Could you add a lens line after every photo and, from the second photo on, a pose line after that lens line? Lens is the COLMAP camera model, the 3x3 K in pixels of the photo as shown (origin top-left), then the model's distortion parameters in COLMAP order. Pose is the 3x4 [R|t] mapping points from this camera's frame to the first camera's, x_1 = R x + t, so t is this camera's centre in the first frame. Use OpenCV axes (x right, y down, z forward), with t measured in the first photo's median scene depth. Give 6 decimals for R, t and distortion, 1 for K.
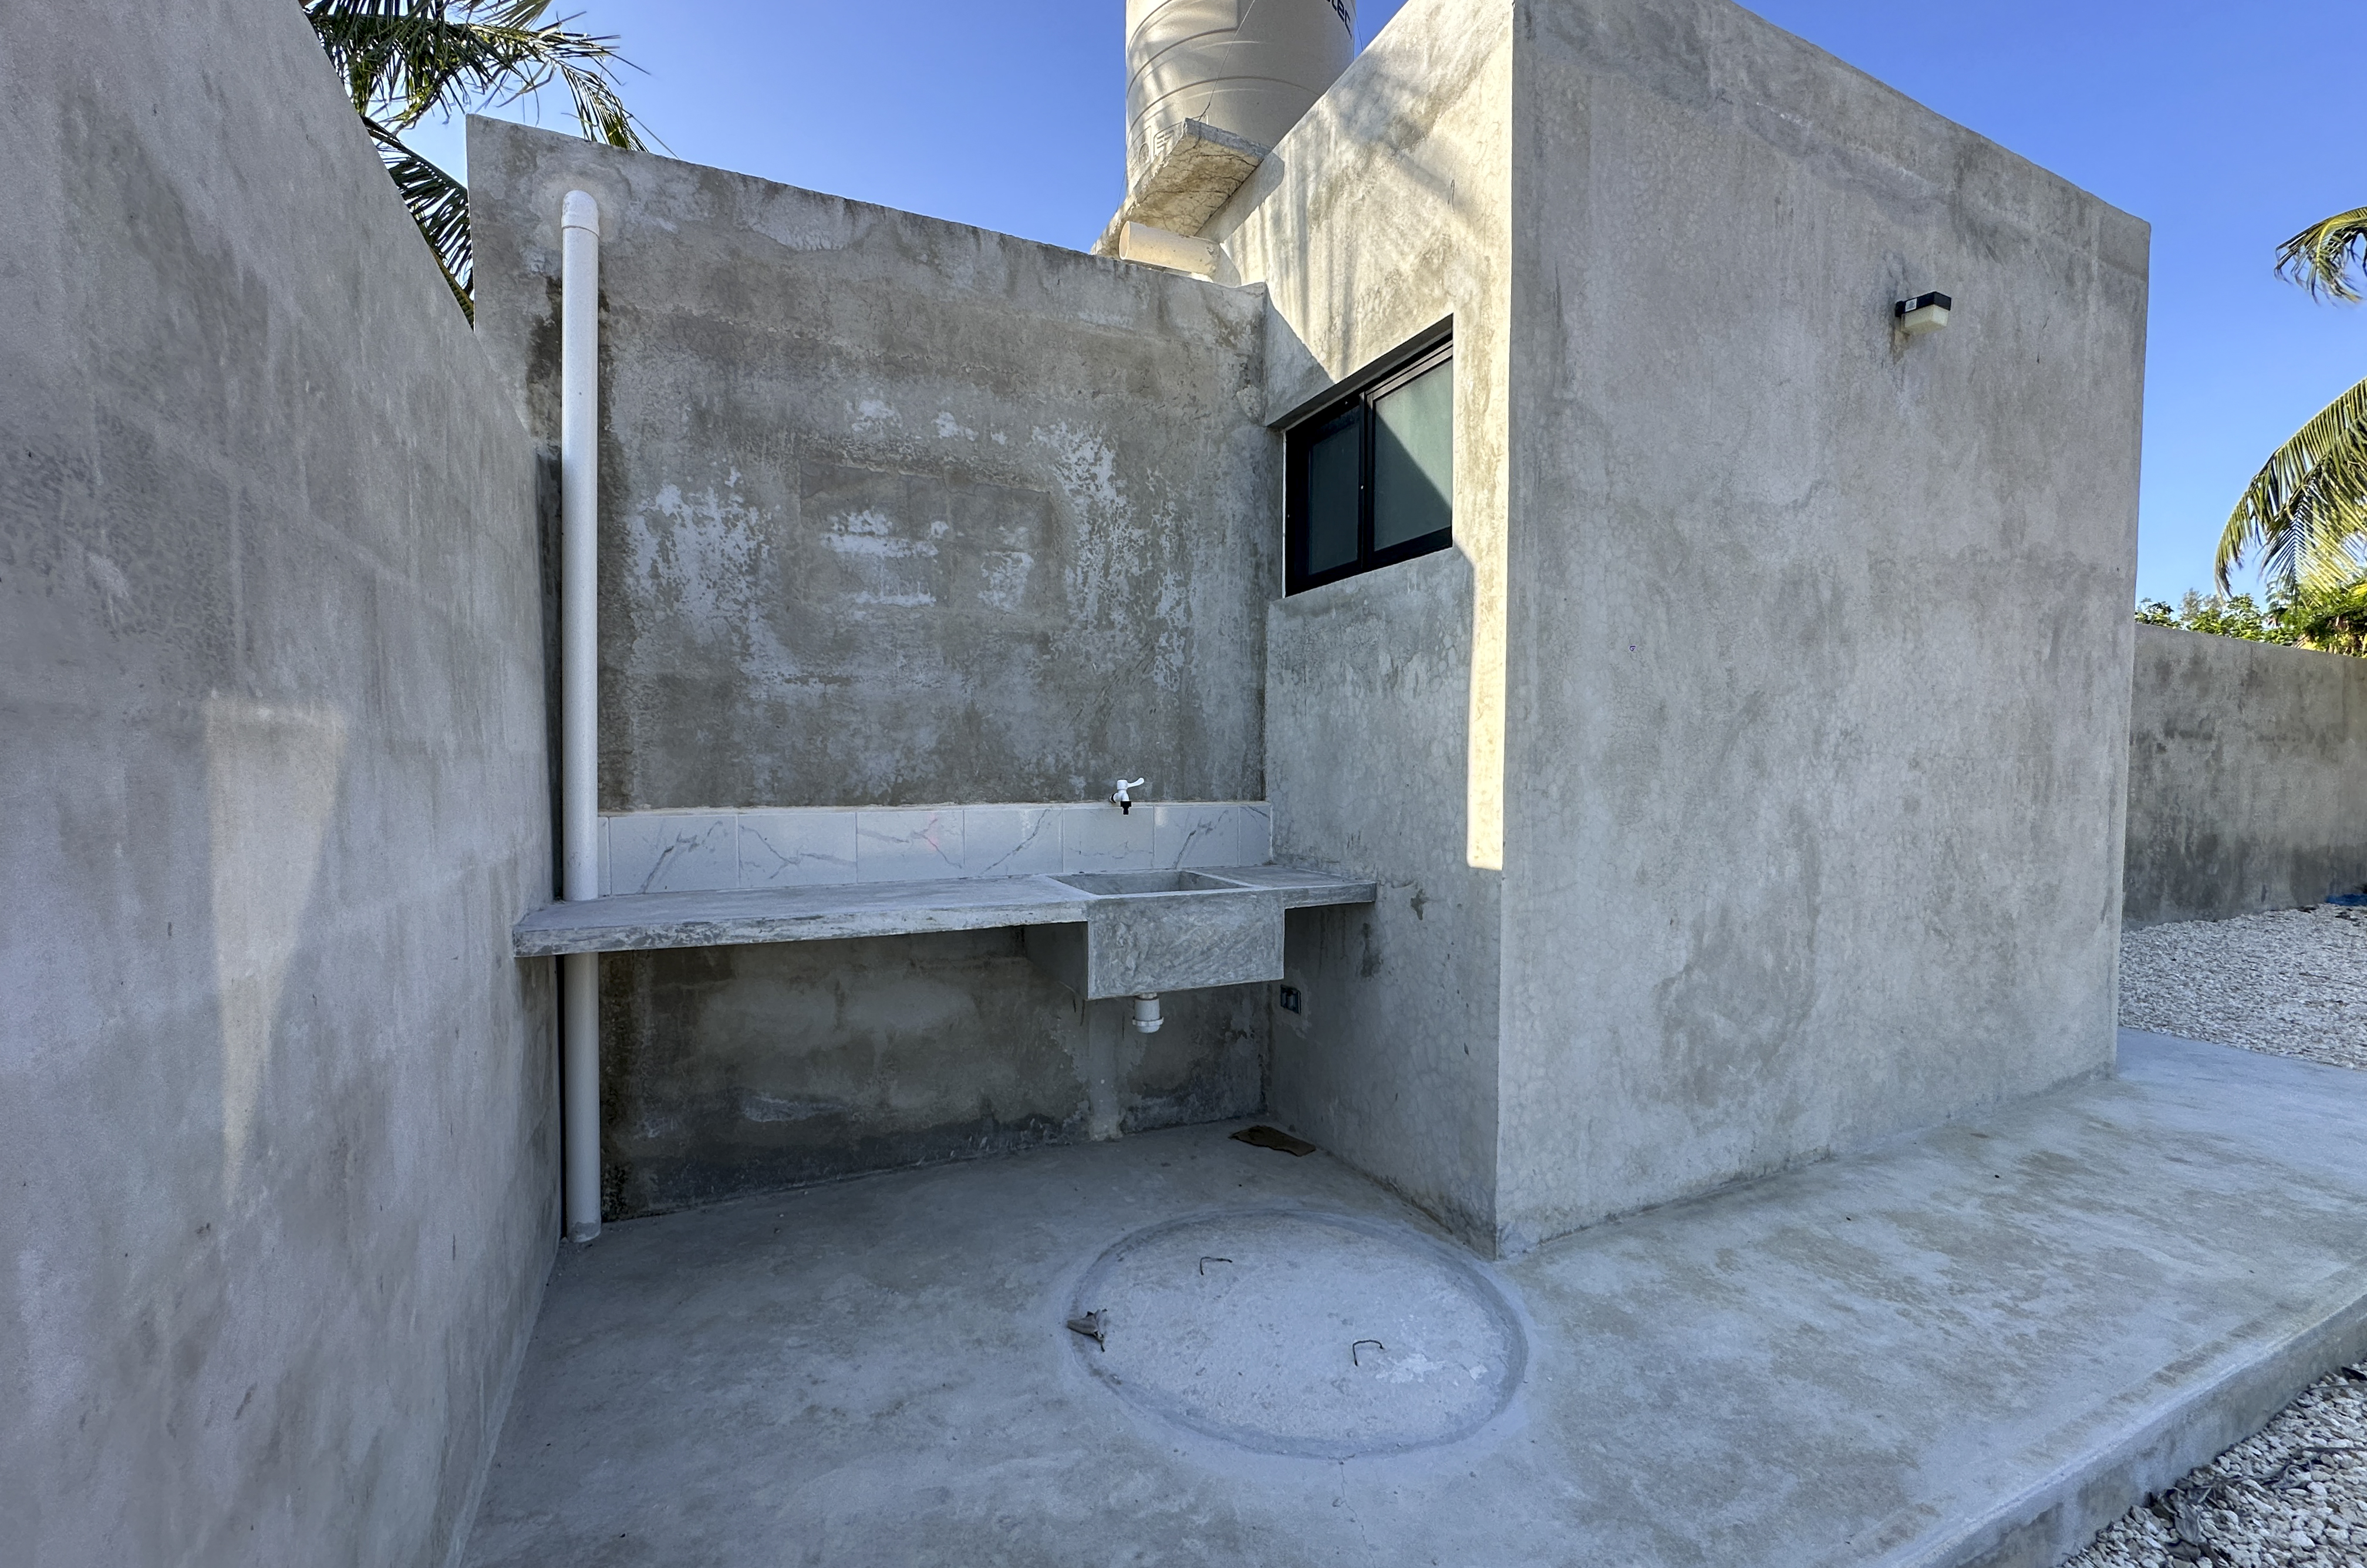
lens RADIAL K [[952.6, 0, 1175.8], [0, 952.6, 814.0], [0, 0, 1]] dist [-0.004464, 0.000628]
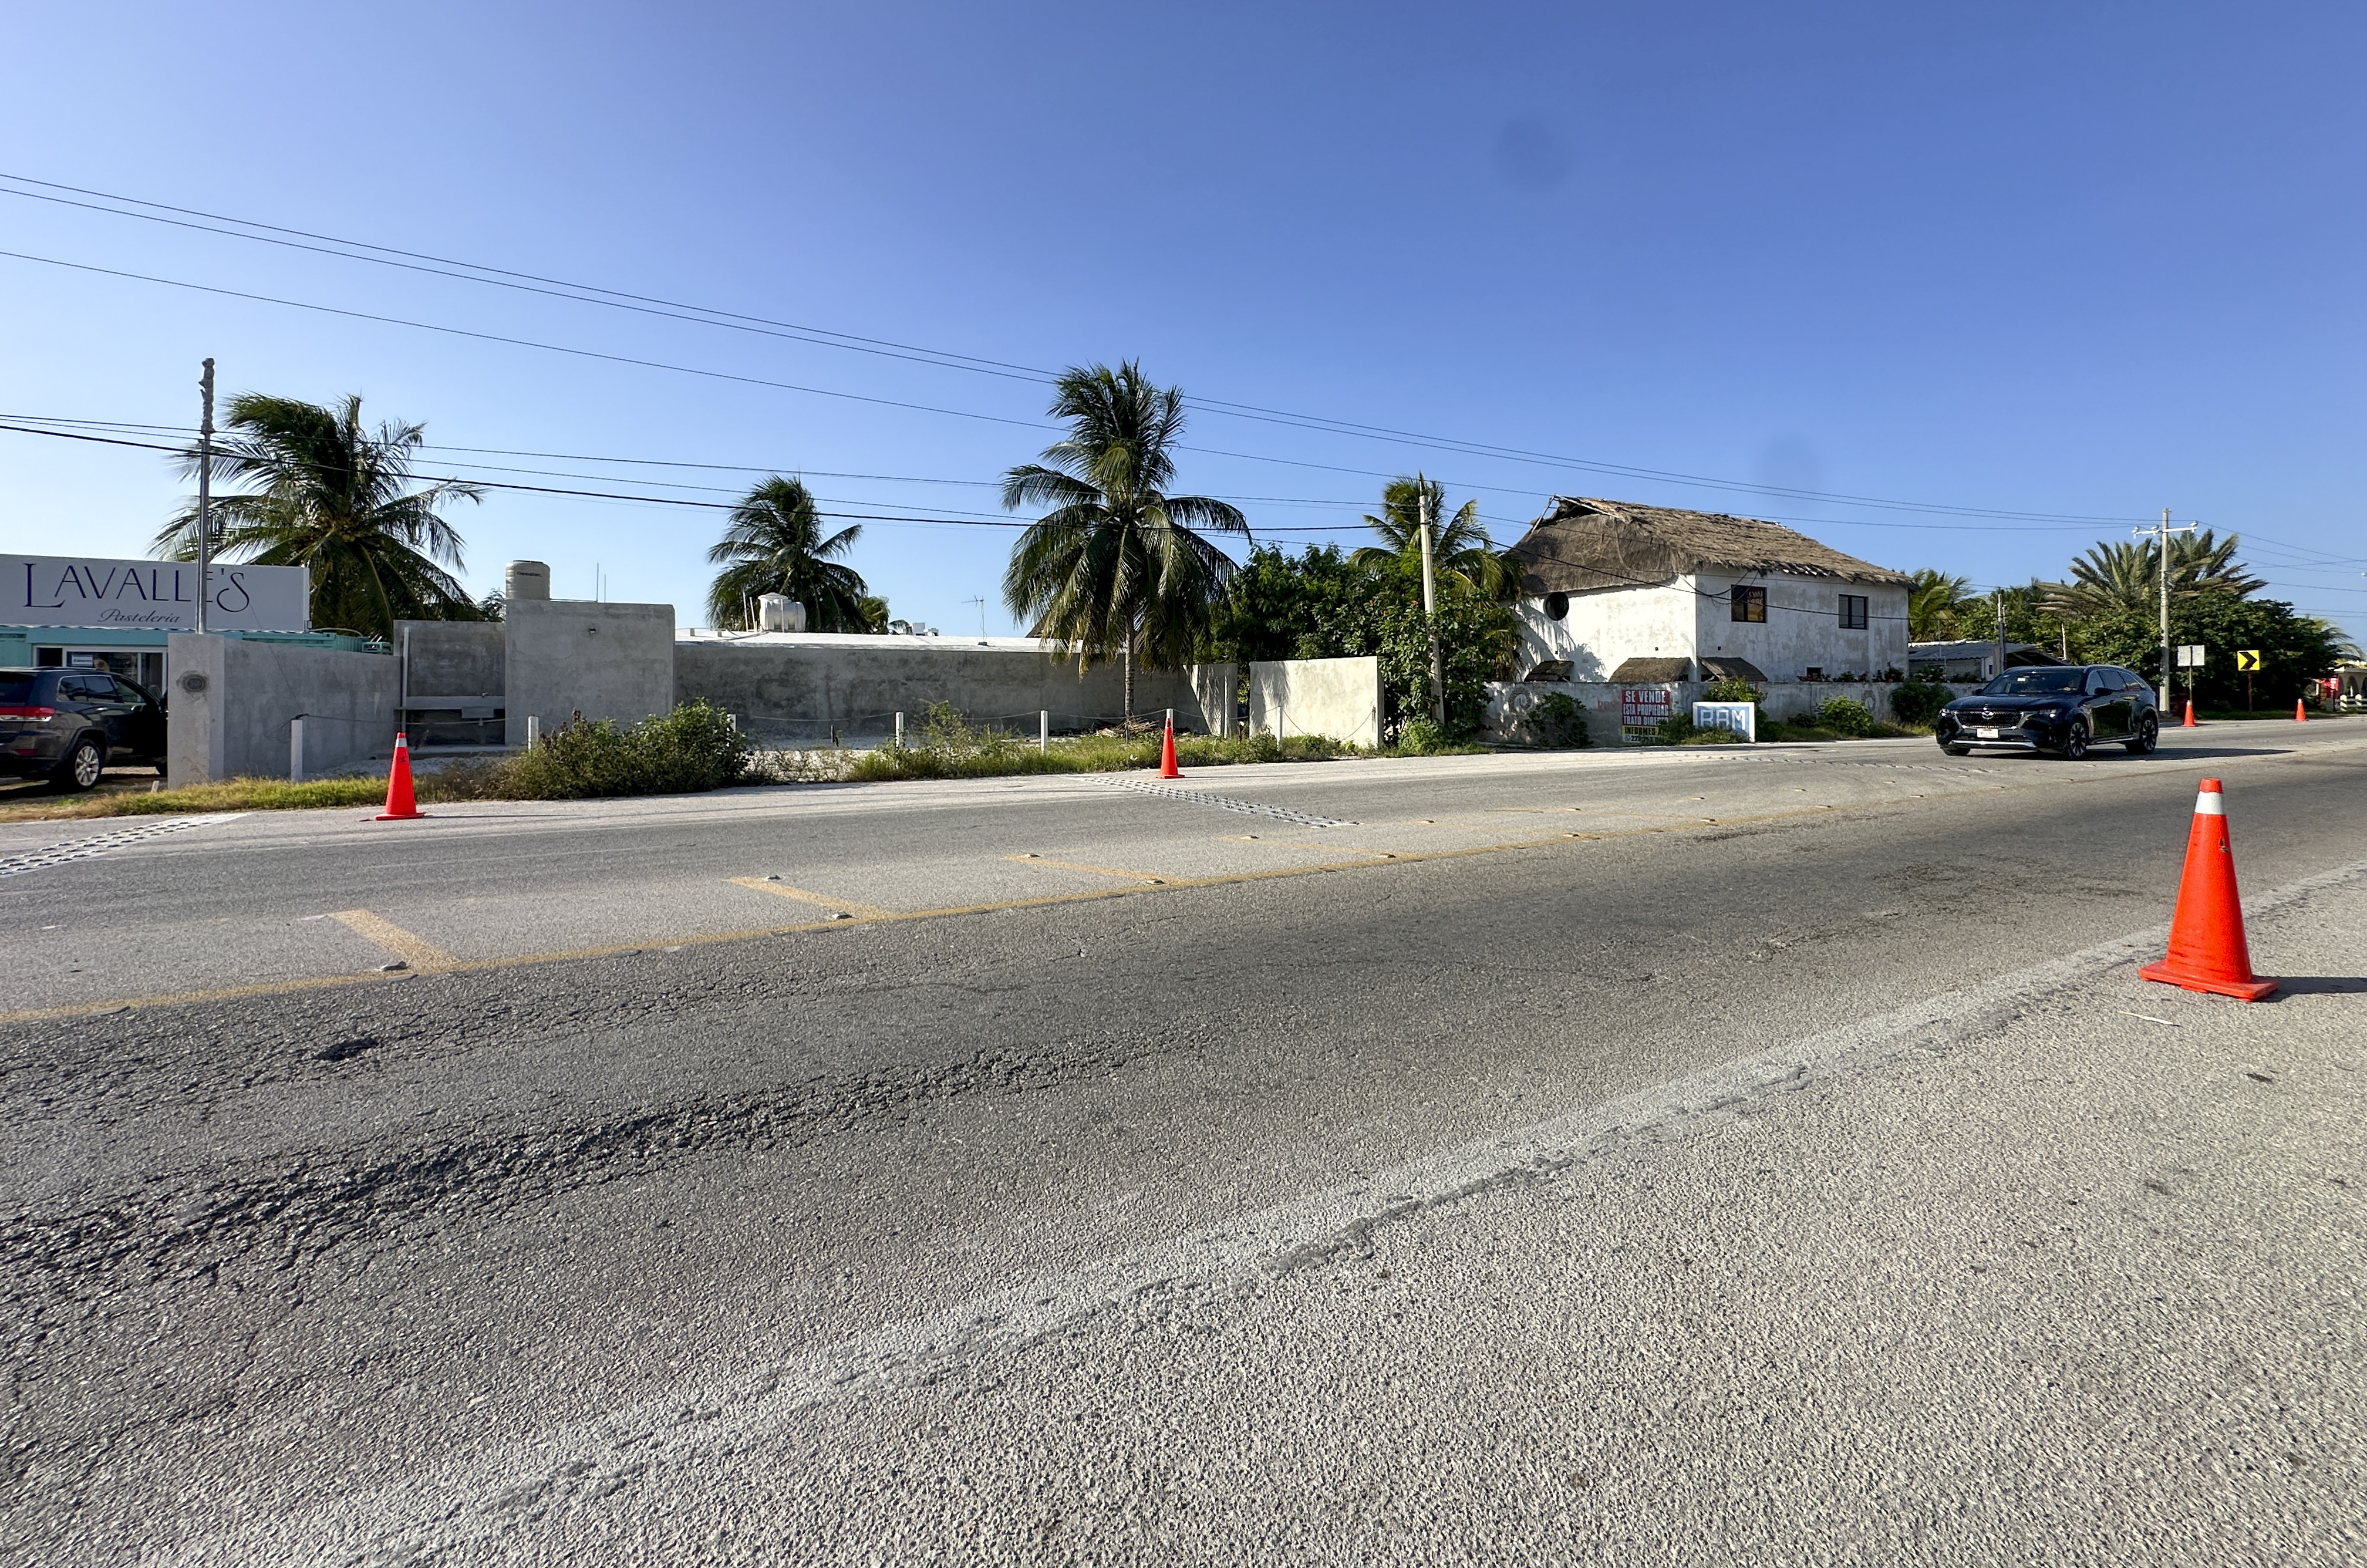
lens RADIAL K [[952.6, 0, 1191.5], [0, 952.6, 703.5], [0, 0, 1]] dist [-0.004464, 0.000628]
pose [[0.999299, -0.001245, 0.037414, 5.622649], [0.002215, 0.999662, -0.025891, 0.270579], [-0.037369, 0.025955, 0.998964, -7.167486]]
